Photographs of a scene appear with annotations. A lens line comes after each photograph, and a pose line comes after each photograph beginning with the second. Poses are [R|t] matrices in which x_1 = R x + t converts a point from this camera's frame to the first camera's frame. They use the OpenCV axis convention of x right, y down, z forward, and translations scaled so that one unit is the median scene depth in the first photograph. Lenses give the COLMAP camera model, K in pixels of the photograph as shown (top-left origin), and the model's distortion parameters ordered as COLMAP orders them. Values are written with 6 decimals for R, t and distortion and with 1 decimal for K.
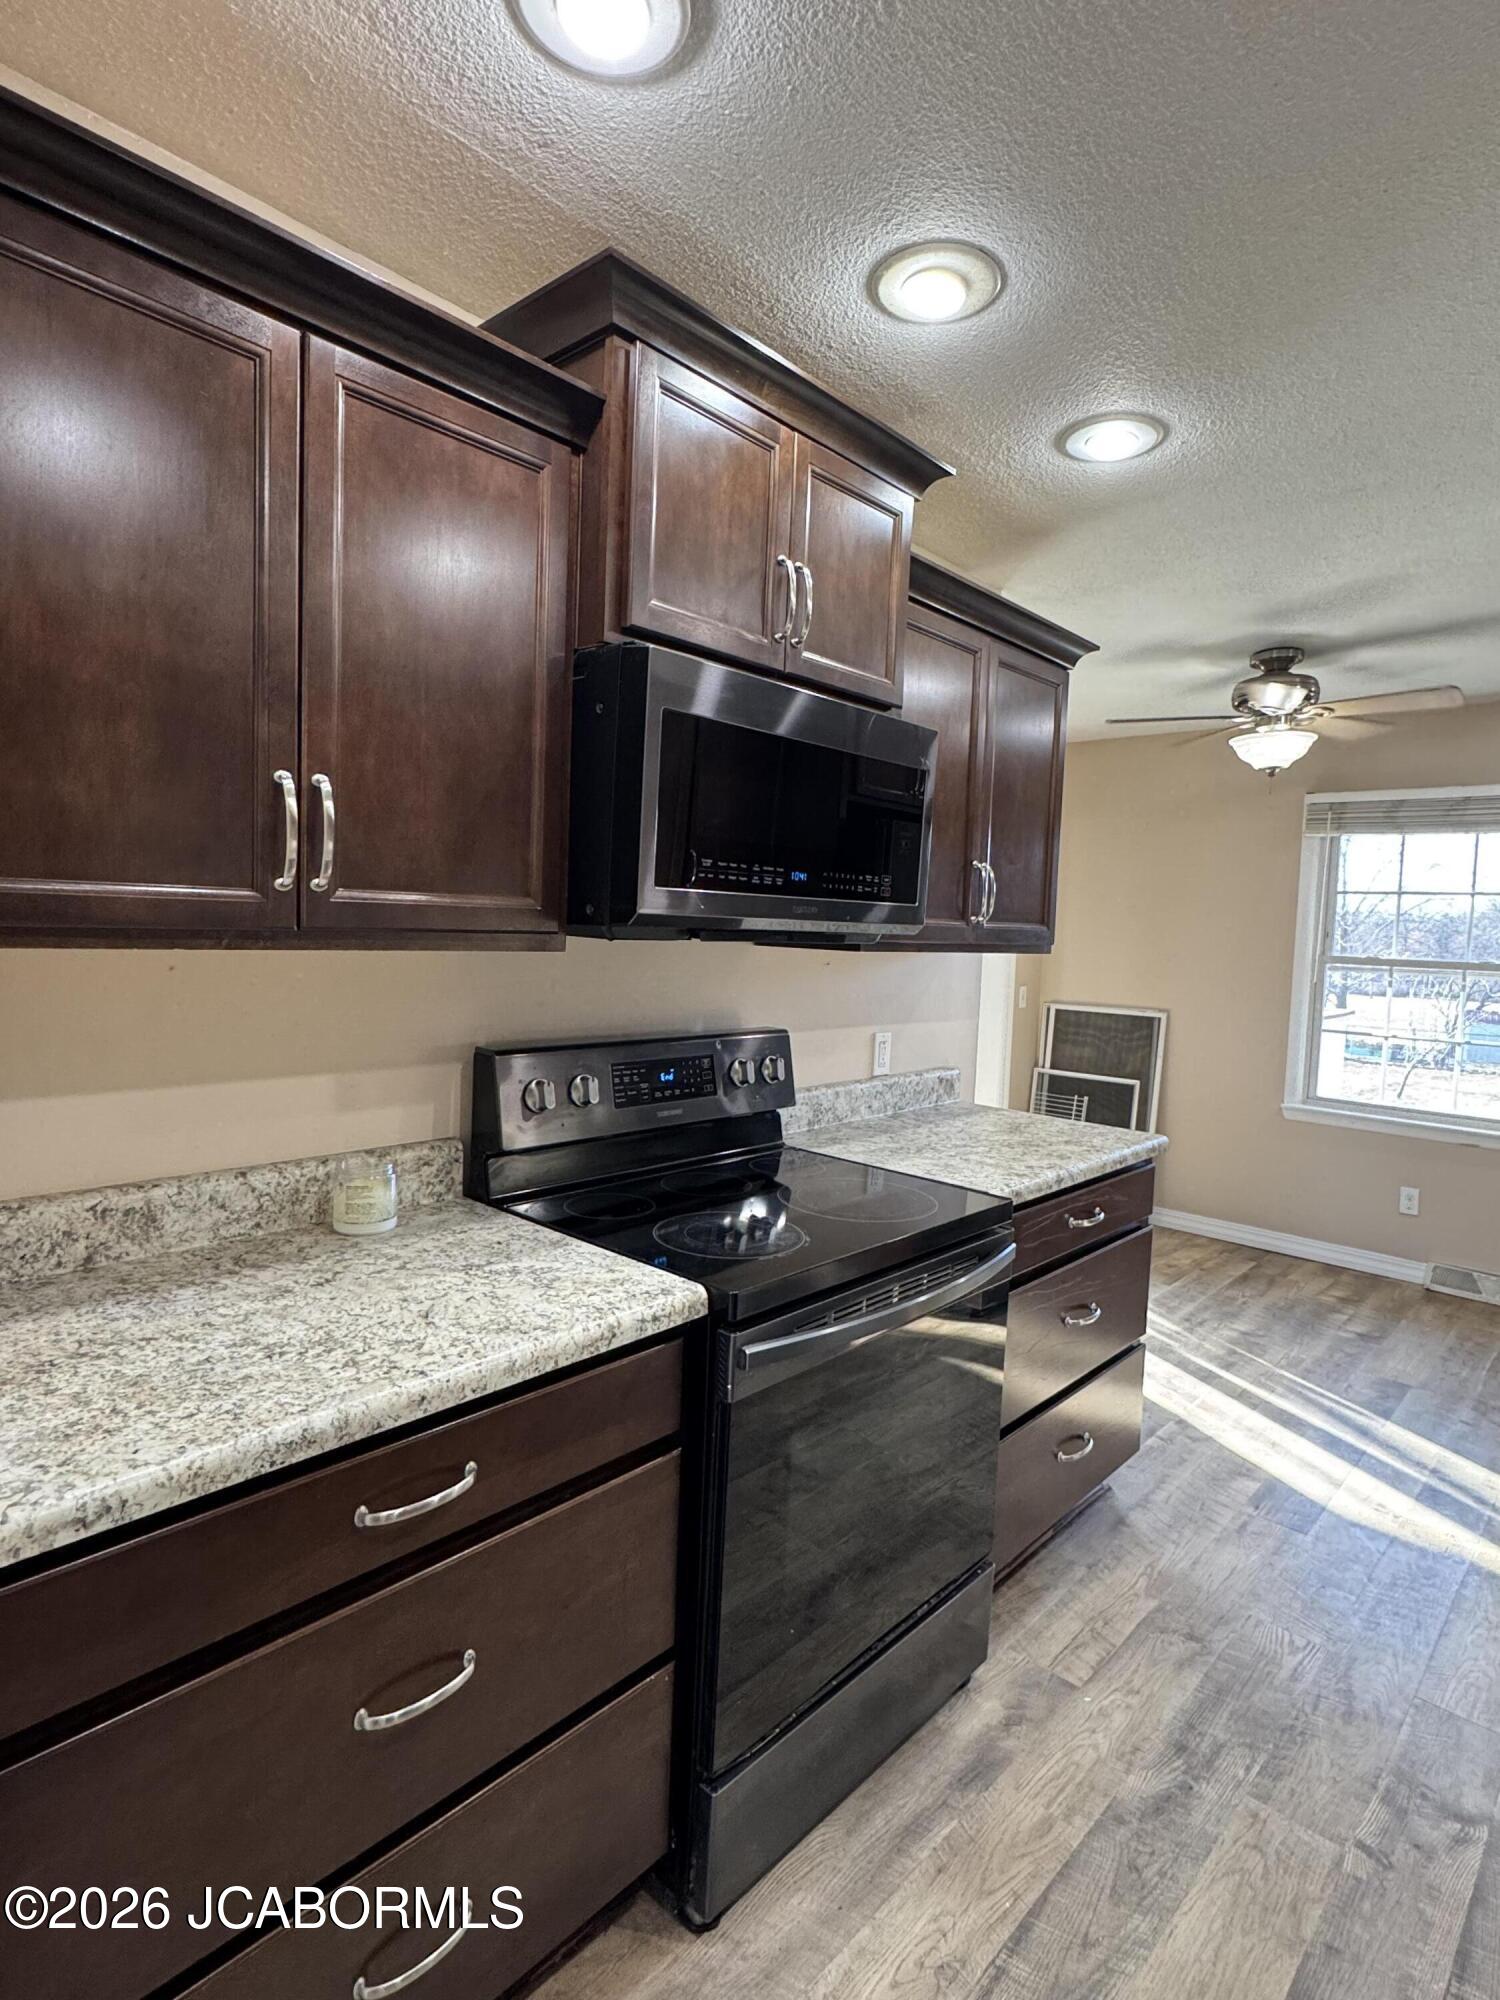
lens RADIAL K [[1033.1, 0, 756.5], [0, 1033.1, 994.0], [0, 0, 1]] dist [-0.005505, -0.000606]
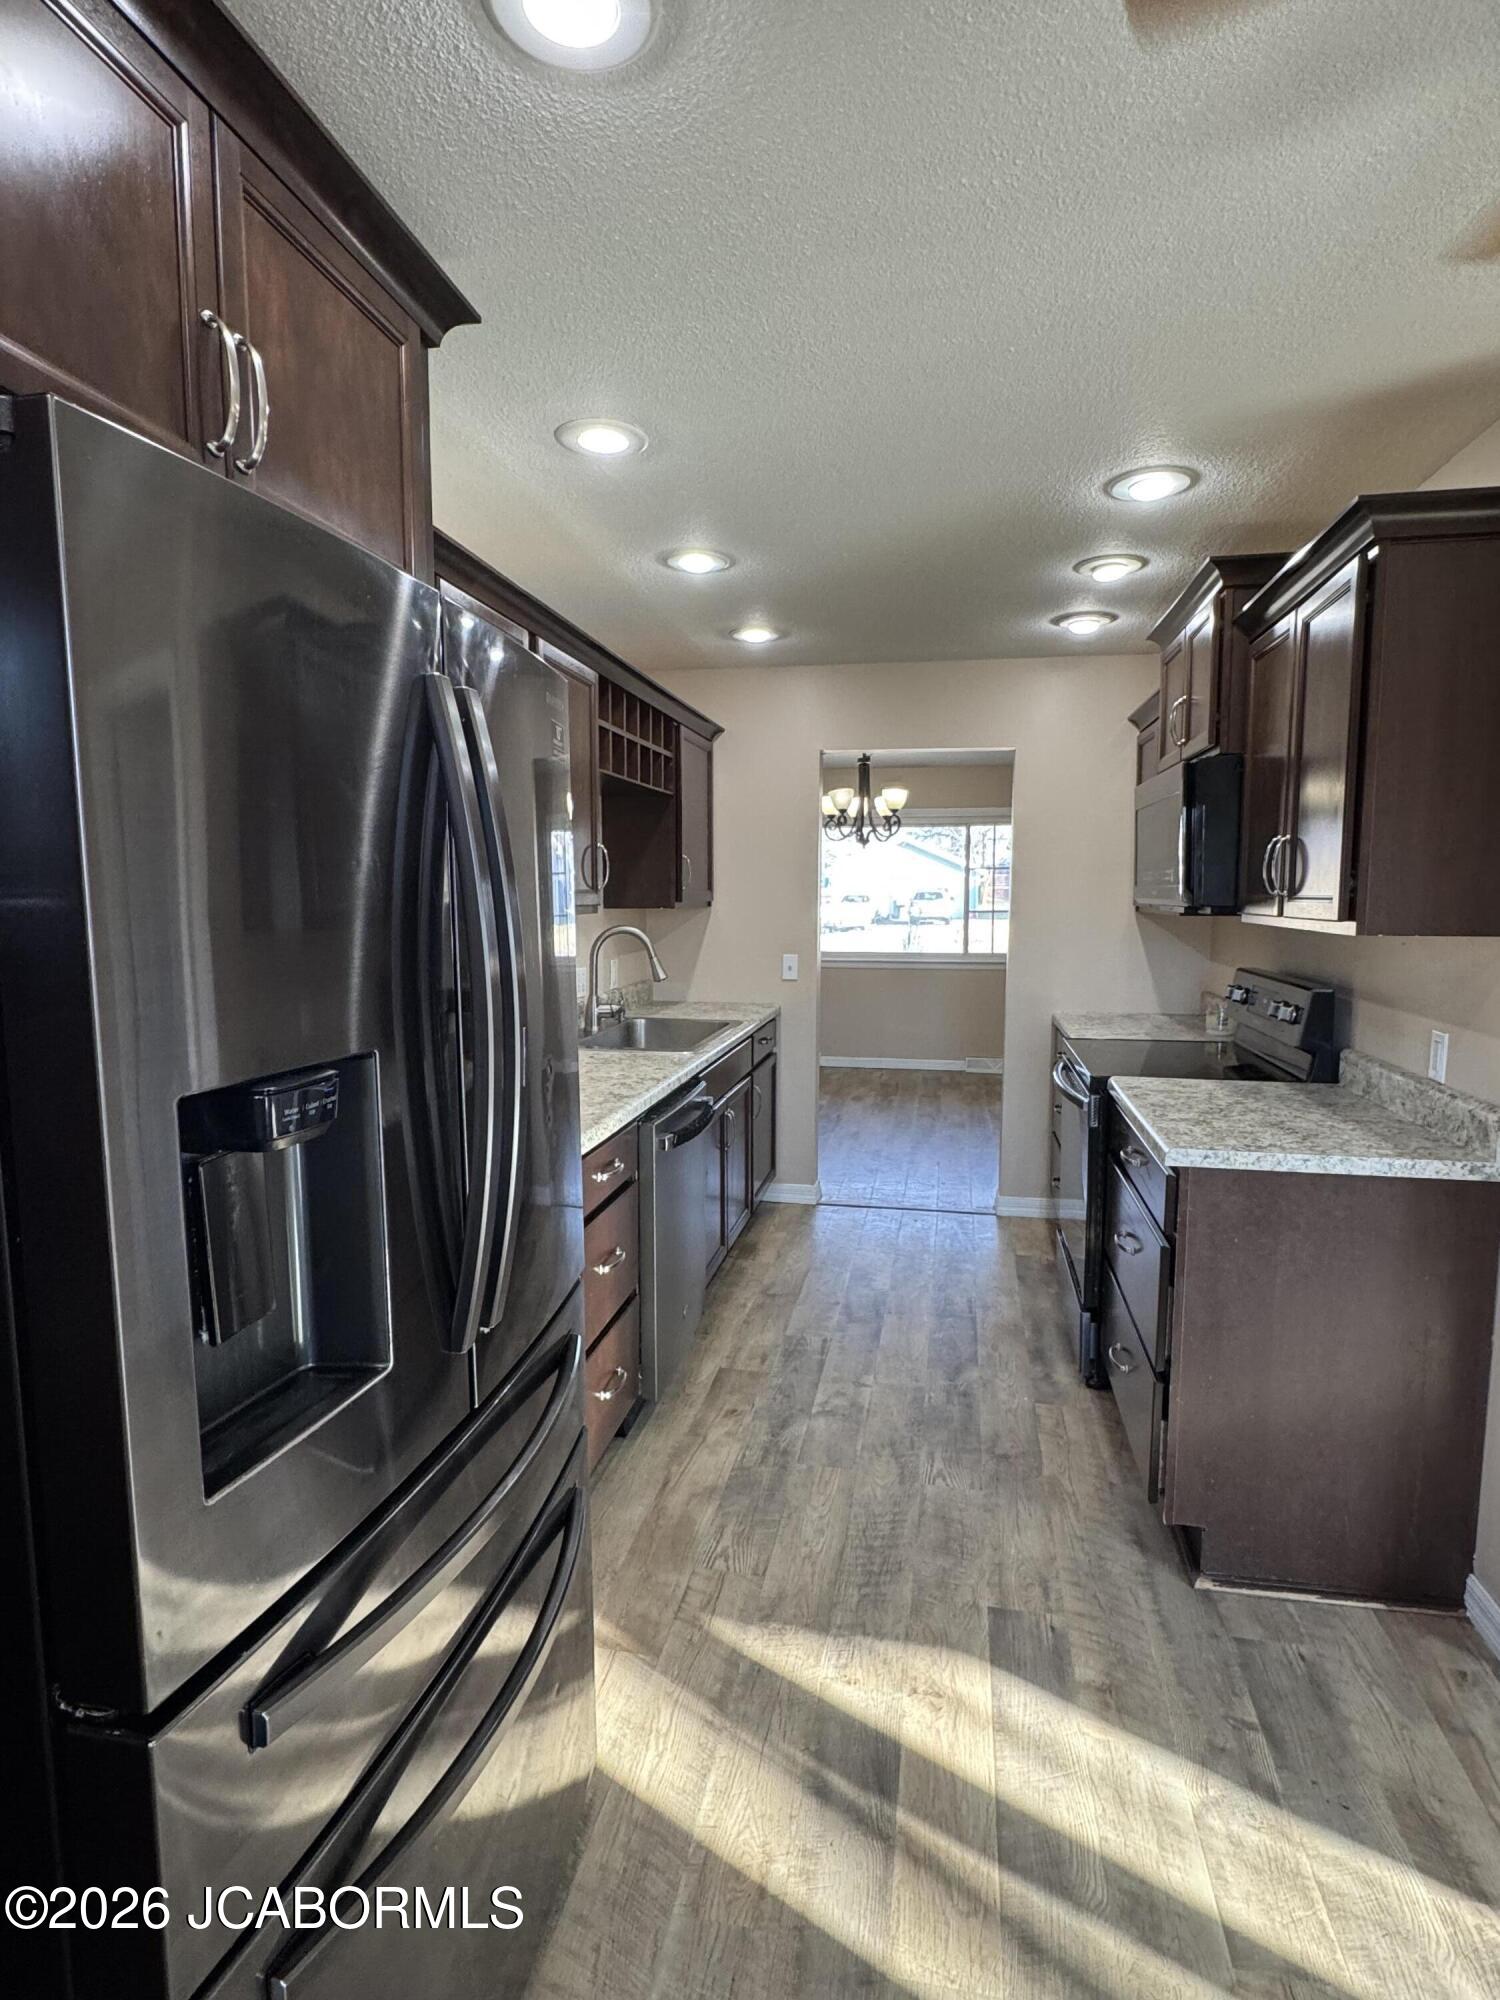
lens RADIAL K [[1033.1, 0, 756.5], [0, 1033.1, 994.0], [0, 0, 1]] dist [-0.005505, -0.000606]
pose [[-0.845555, 0.016087, -0.533645, 1.425272], [-0.071282, 0.987195, 0.142706, -0.101262], [0.529108, 0.158705, -0.833581, 1.908784]]
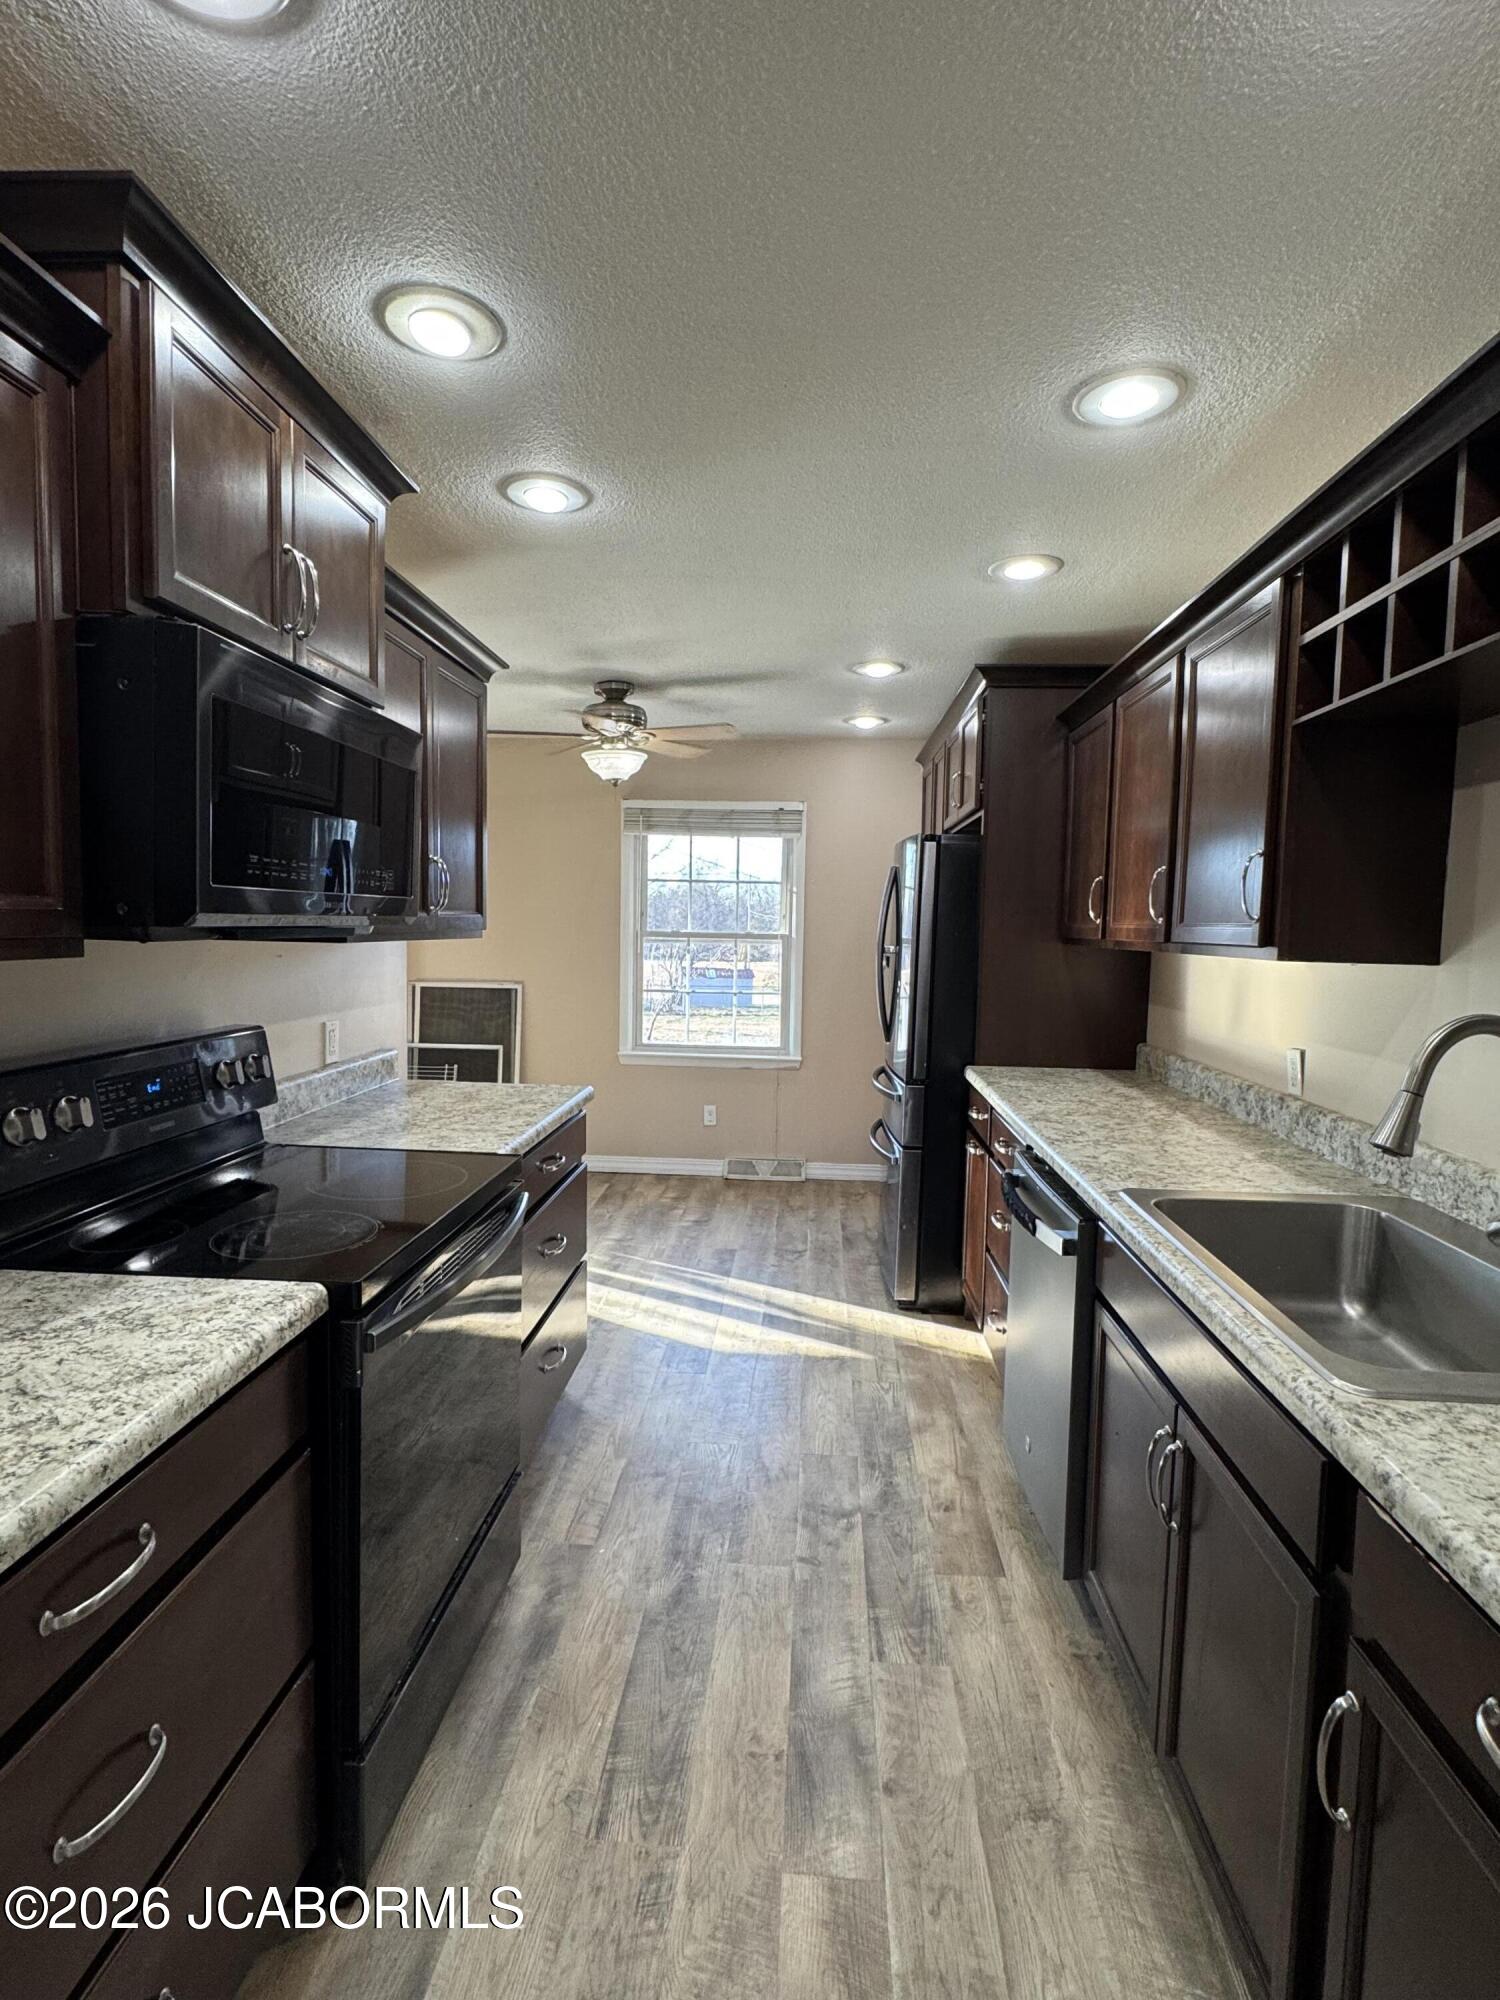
lens RADIAL K [[972.7, 0, 750.0], [0, 972.7, 1000.0], [0, 0, 1]] dist [-0.002436, -0.001452]
pose [[0.776338, -0.070541, 0.626357, -0.208983], [0.050139, 0.997480, 0.050192, -0.013845], [-0.628320, -0.007562, 0.777919, -0.000219]]
